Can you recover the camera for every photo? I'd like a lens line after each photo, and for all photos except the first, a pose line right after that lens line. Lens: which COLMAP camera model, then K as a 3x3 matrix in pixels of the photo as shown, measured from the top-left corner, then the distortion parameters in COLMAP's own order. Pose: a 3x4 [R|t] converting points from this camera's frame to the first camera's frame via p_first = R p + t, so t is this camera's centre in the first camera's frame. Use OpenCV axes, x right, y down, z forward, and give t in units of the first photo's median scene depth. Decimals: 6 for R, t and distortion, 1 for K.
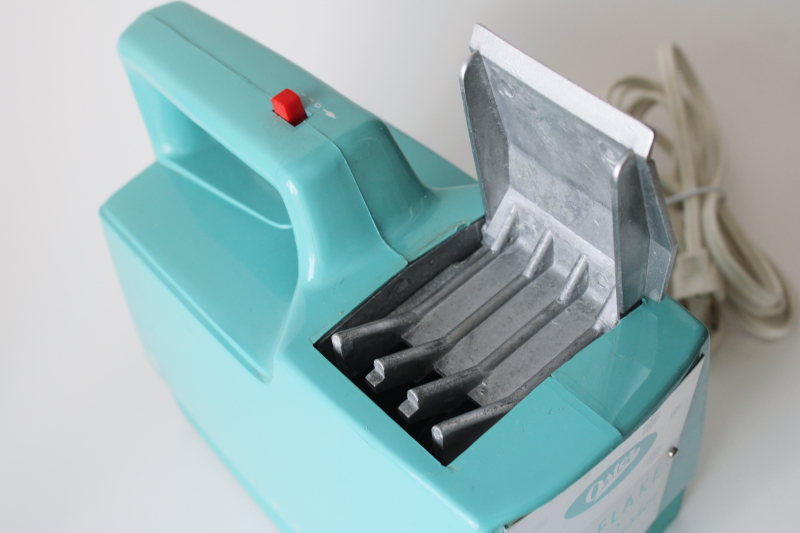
lens RADIAL K [[1045.3, 0, 400.0], [0, 1045.3, 266.5], [0, 0, 1]] dist [-0.039603, -0.023295]
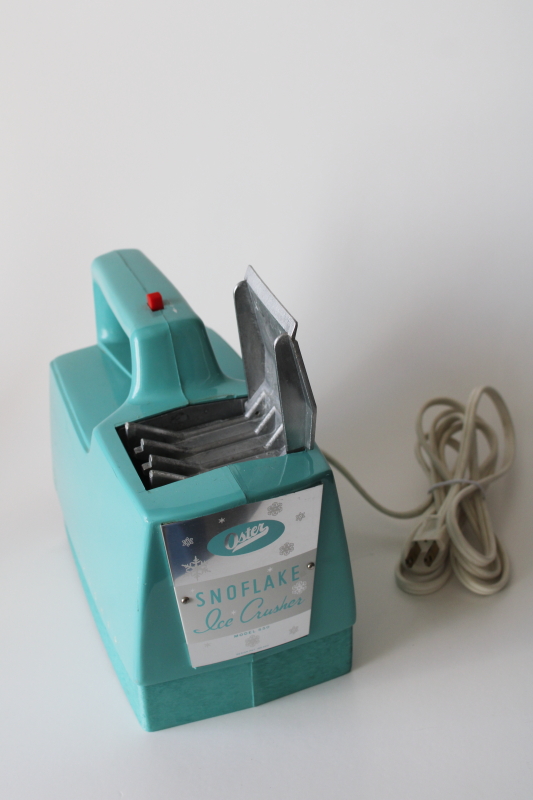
lens RADIAL K [[1045.3, 0, 266.5], [0, 1045.3, 400.0], [0, 0, 1]] dist [-0.039603, -0.023295]
pose [[0.940447, 0.257785, -0.221599, 0.481827], [-0.306577, 0.924807, -0.225262, 0.321788], [0.146867, 0.279784, 0.948763, -0.536706]]
